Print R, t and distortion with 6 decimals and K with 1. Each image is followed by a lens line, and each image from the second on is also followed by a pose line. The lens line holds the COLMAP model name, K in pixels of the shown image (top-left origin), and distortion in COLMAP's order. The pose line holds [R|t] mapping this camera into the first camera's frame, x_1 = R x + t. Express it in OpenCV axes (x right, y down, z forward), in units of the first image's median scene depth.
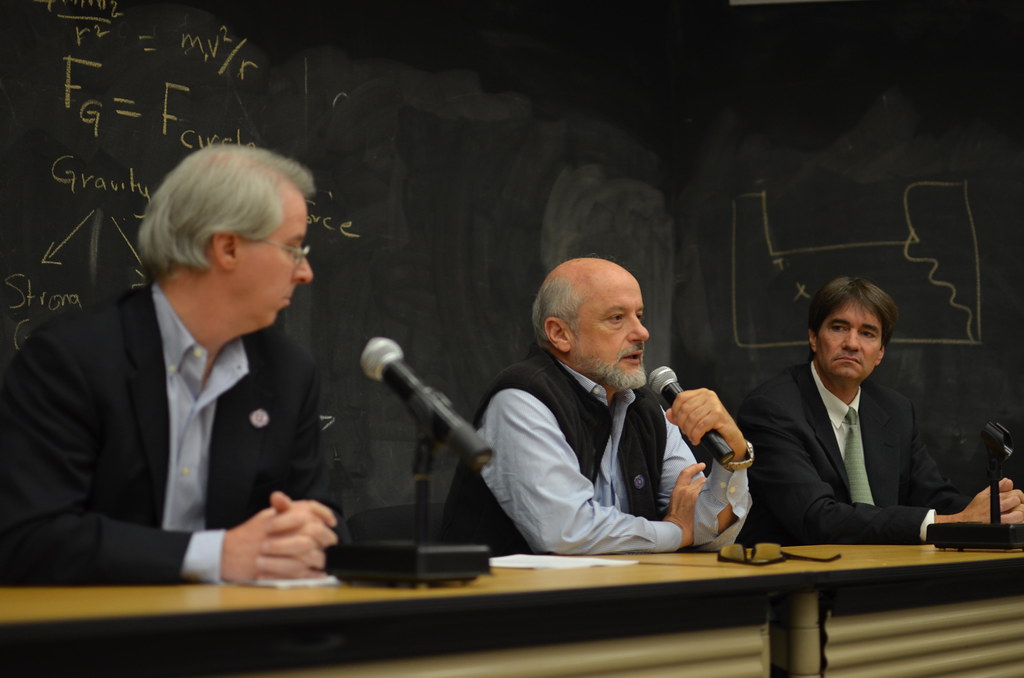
lens RADIAL K [[1562.3, 0, 512.0], [0, 1562.3, 339.0], [0, 0, 1]] dist [-0.013534, 0.111123]
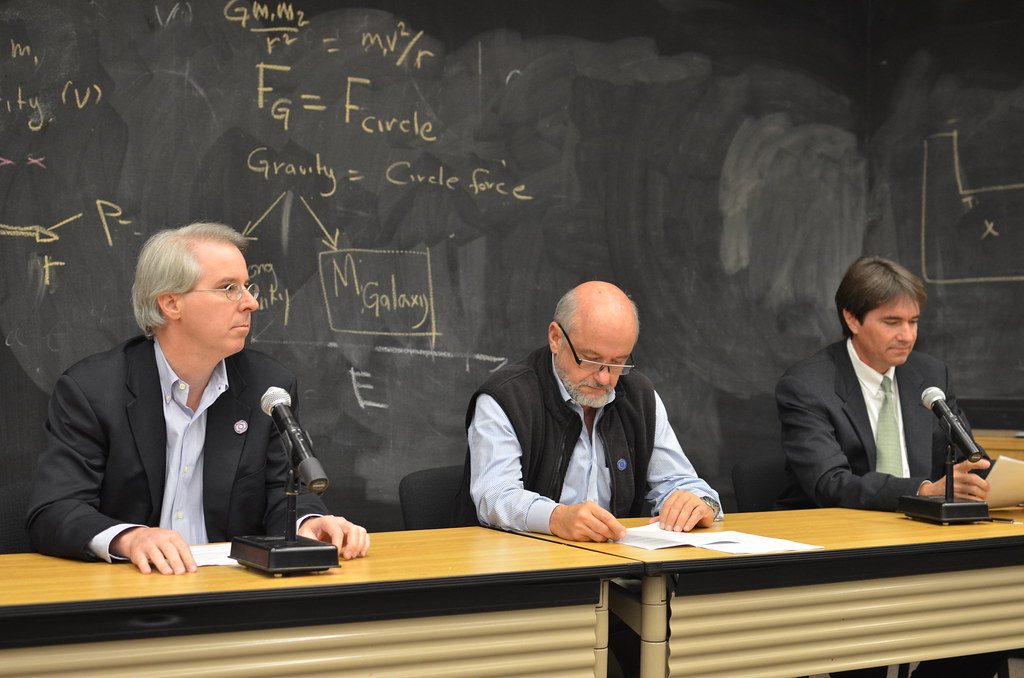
lens RADIAL K [[1580.5, 0, 520.2], [0, 1580.5, 335.4], [0, 0, 1]] dist [0.020081, 0.048506]
pose [[0.962910, 0.013588, -0.269479, 0.216602], [0.011145, 0.995876, 0.090037, -0.074159], [0.269591, -0.089701, 0.958788, -0.115353]]
